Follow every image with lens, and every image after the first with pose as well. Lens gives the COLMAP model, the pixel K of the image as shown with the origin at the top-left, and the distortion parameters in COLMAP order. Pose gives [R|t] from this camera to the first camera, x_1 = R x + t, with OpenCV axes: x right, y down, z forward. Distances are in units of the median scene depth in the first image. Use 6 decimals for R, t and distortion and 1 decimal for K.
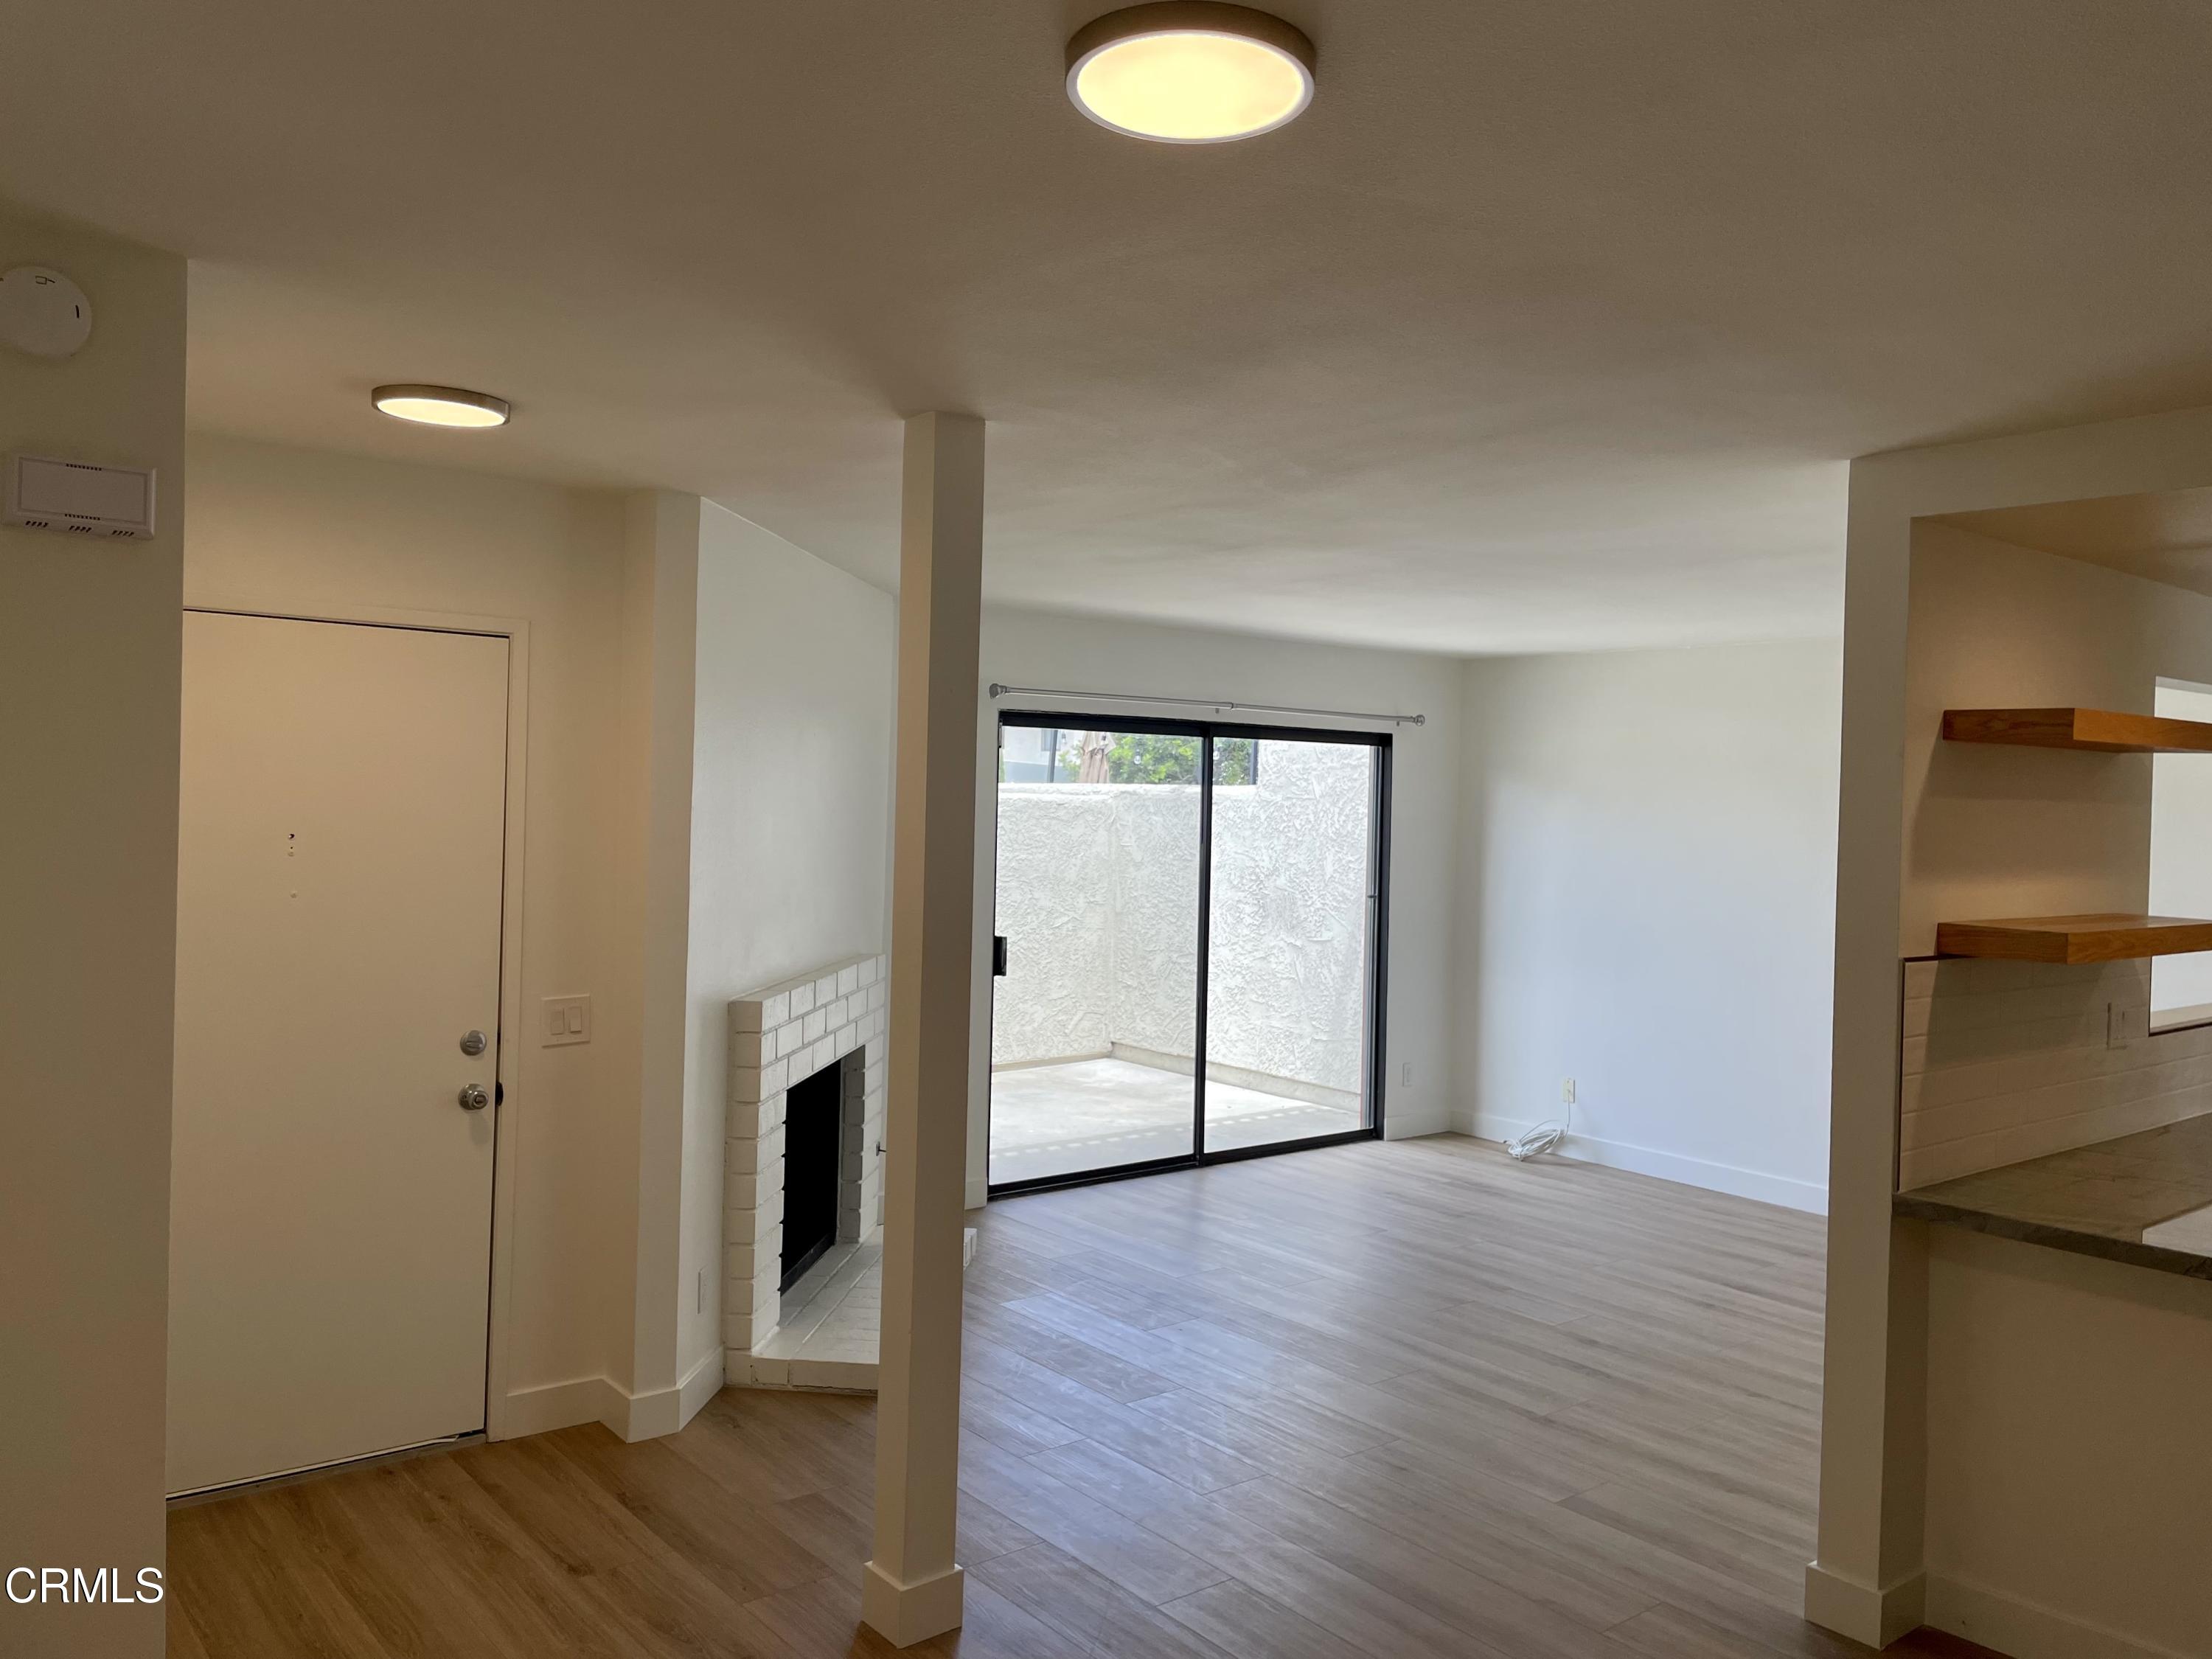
lens RADIAL K [[1670.9, 0, 1103.8], [0, 1670.9, 822.7], [0, 0, 1]] dist [0.078537, -0.098644]
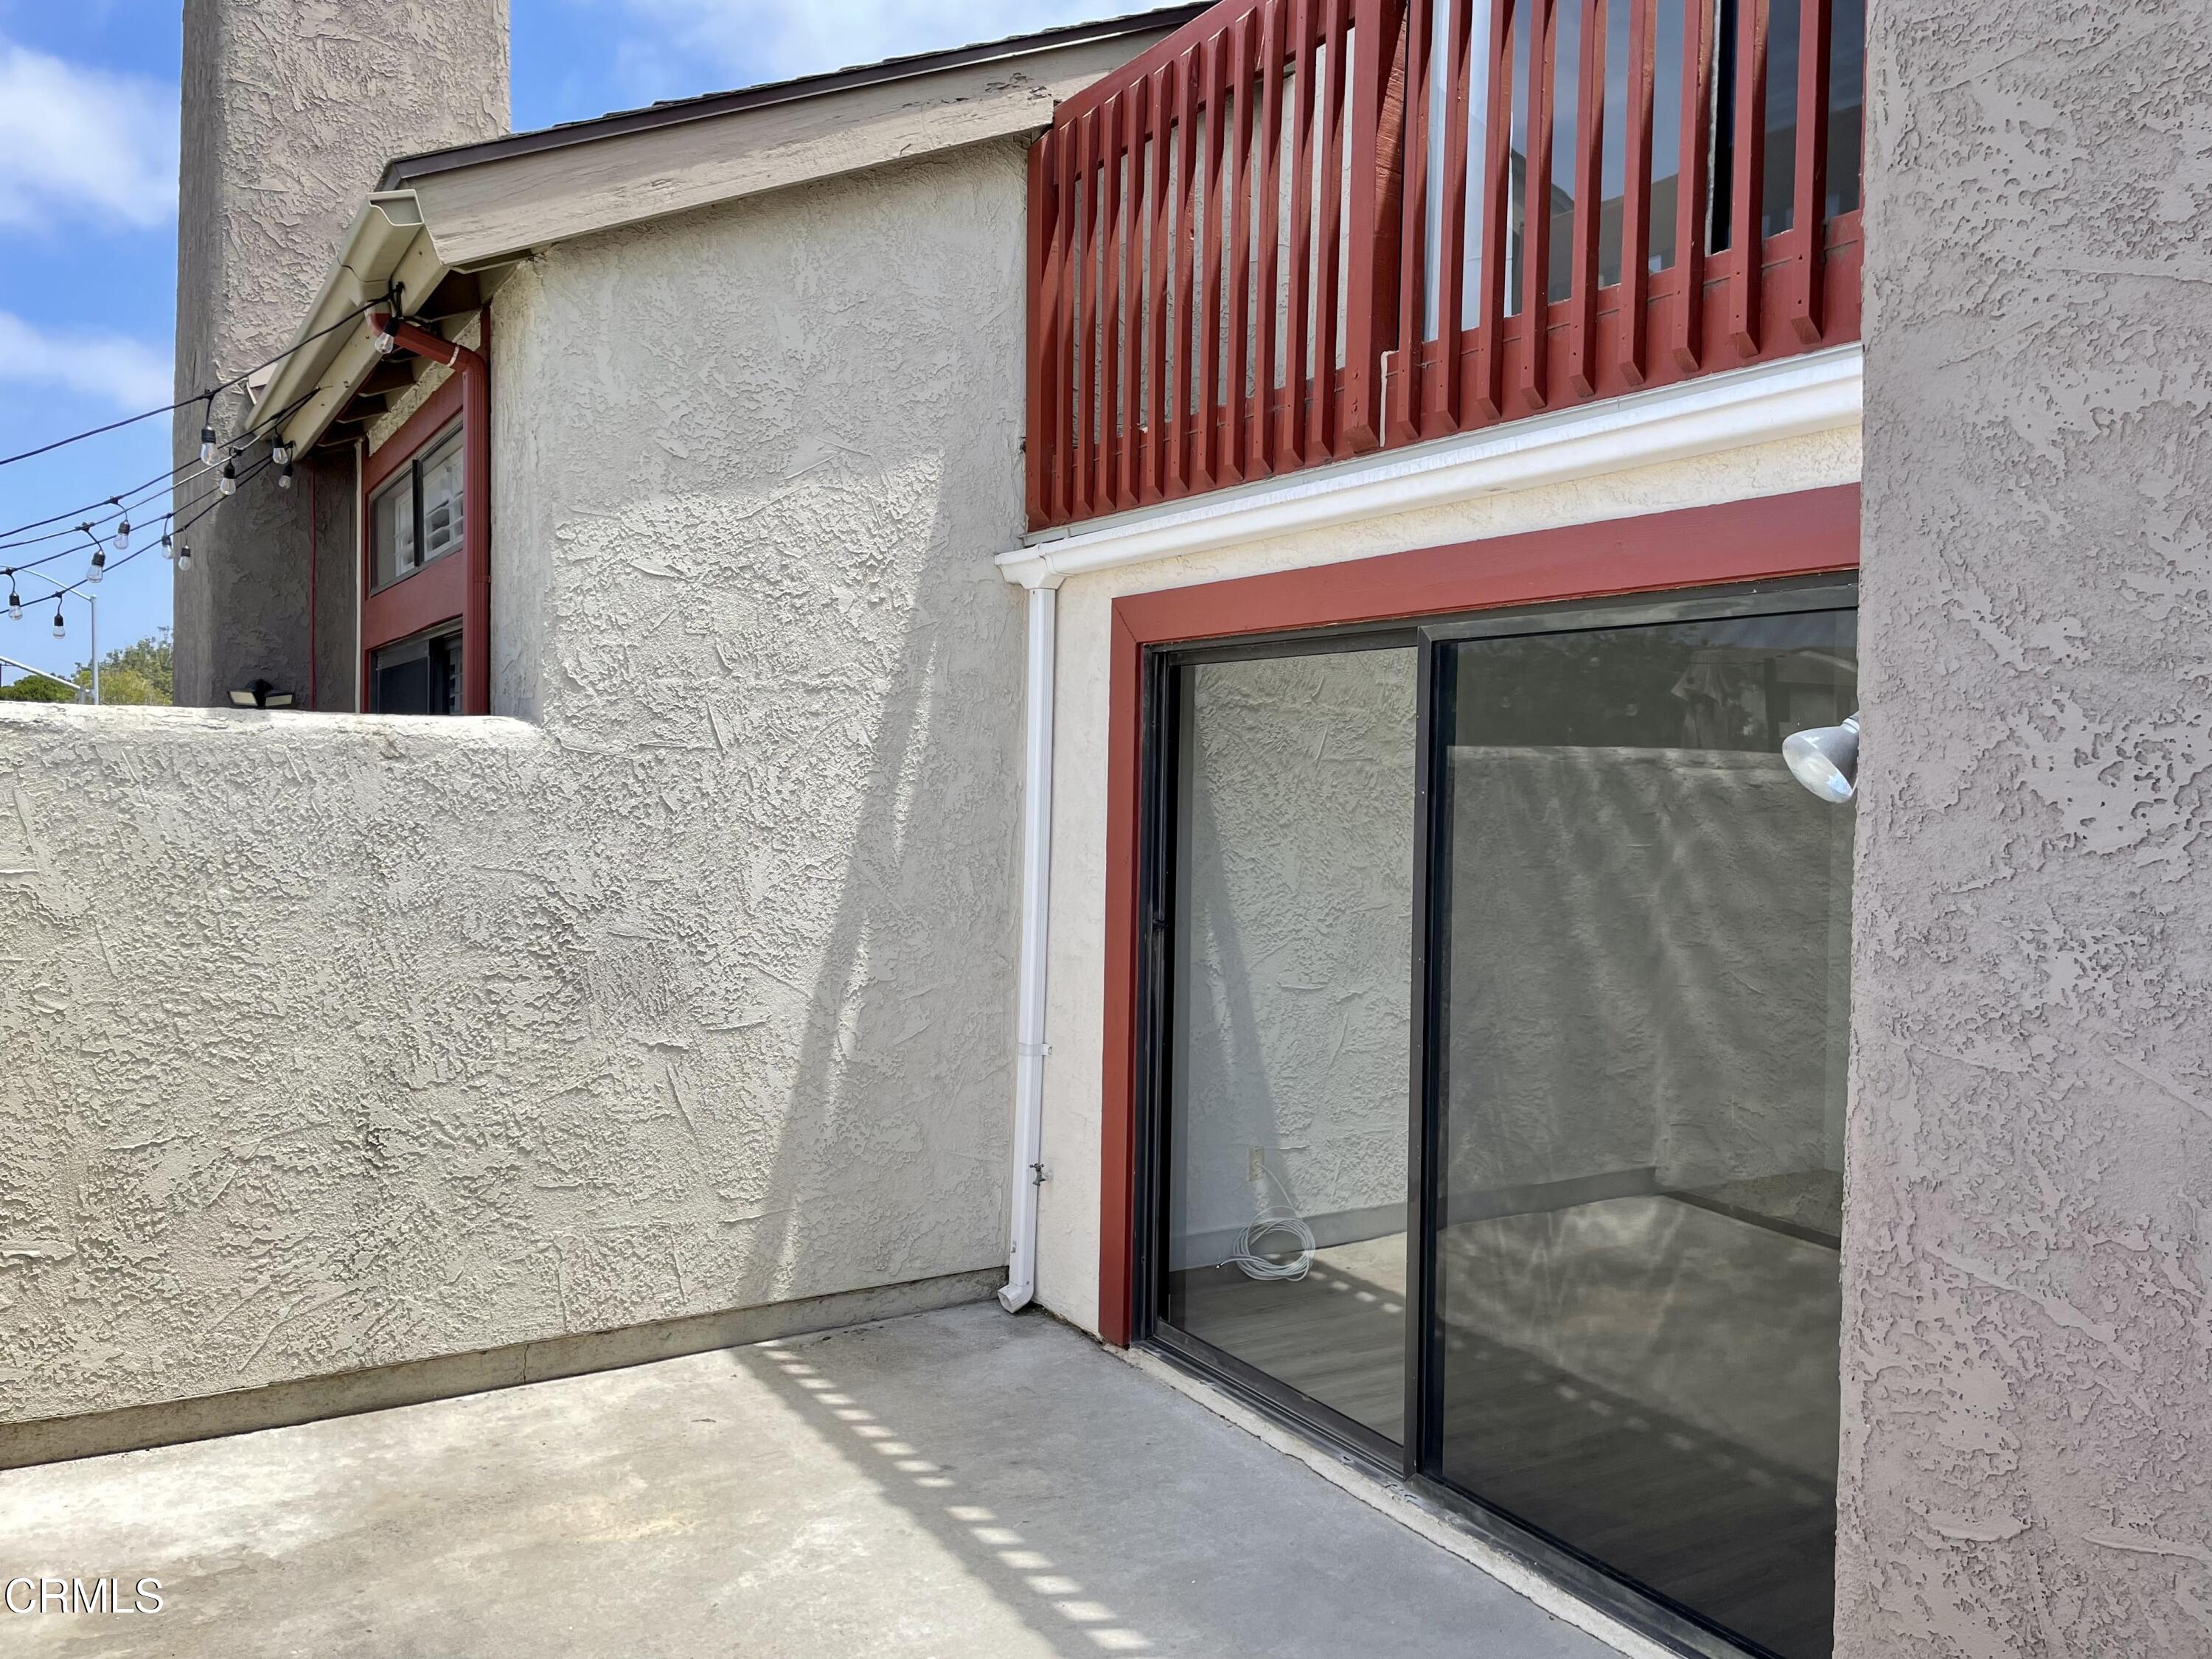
lens RADIAL K [[1670.9, 0, 1107.6], [0, 1670.9, 827.8], [0, 0, 1]] dist [0.078537, -0.098644]
pose [[0.122235, -0.053563, 0.991055, -0.351001], [0.002964, 0.998558, 0.053603, -0.016739], [-0.992497, -0.003615, 0.122217, 0.806197]]
